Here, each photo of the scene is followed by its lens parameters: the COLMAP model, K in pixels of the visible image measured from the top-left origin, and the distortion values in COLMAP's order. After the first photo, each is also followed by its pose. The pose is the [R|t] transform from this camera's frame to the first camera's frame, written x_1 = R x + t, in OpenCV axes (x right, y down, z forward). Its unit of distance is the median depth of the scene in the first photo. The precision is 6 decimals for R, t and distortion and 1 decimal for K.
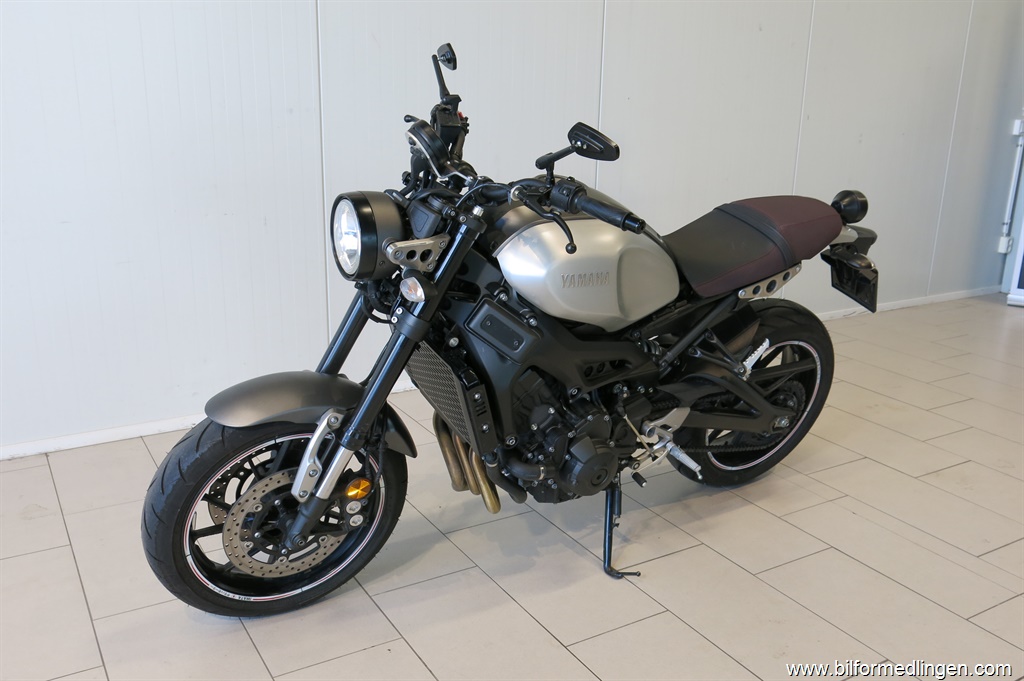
lens RADIAL K [[918.8, 0, 503.9], [0, 918.8, 343.1], [0, 0, 1]] dist [-0.020468, 0.011199]
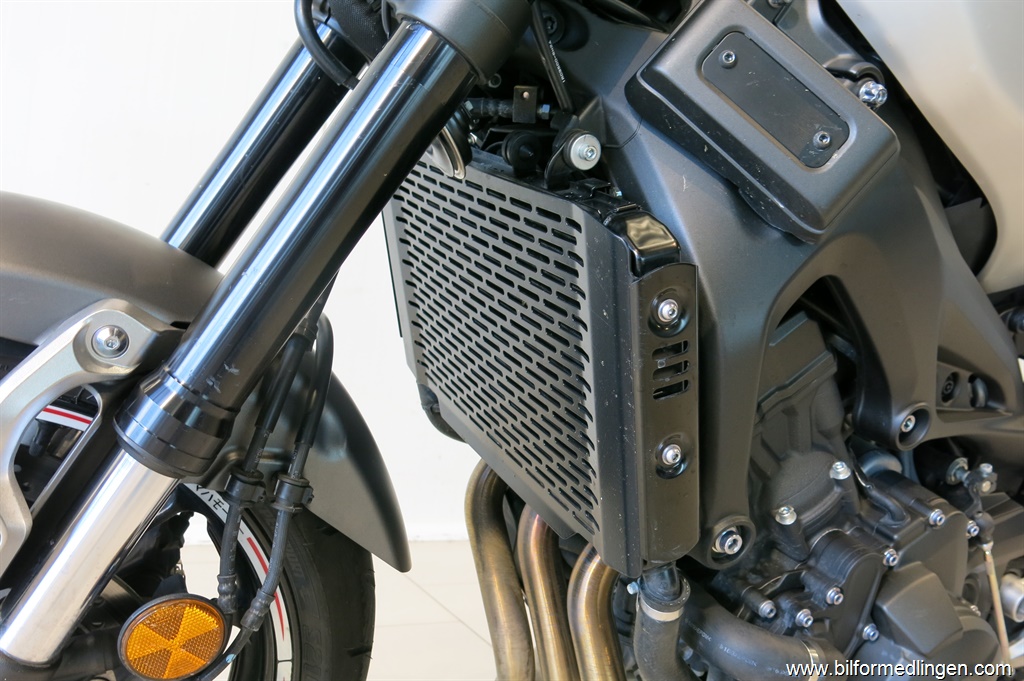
lens RADIAL K [[918.8, 0, 517.8], [0, 918.8, 341.8], [0, 0, 1]] dist [-0.020468, 0.011199]
pose [[0.994146, 0.103862, -0.029786, -0.056427], [-0.108020, 0.961771, -0.251652, 0.123546], [0.002510, 0.253397, 0.967359, 0.676570]]
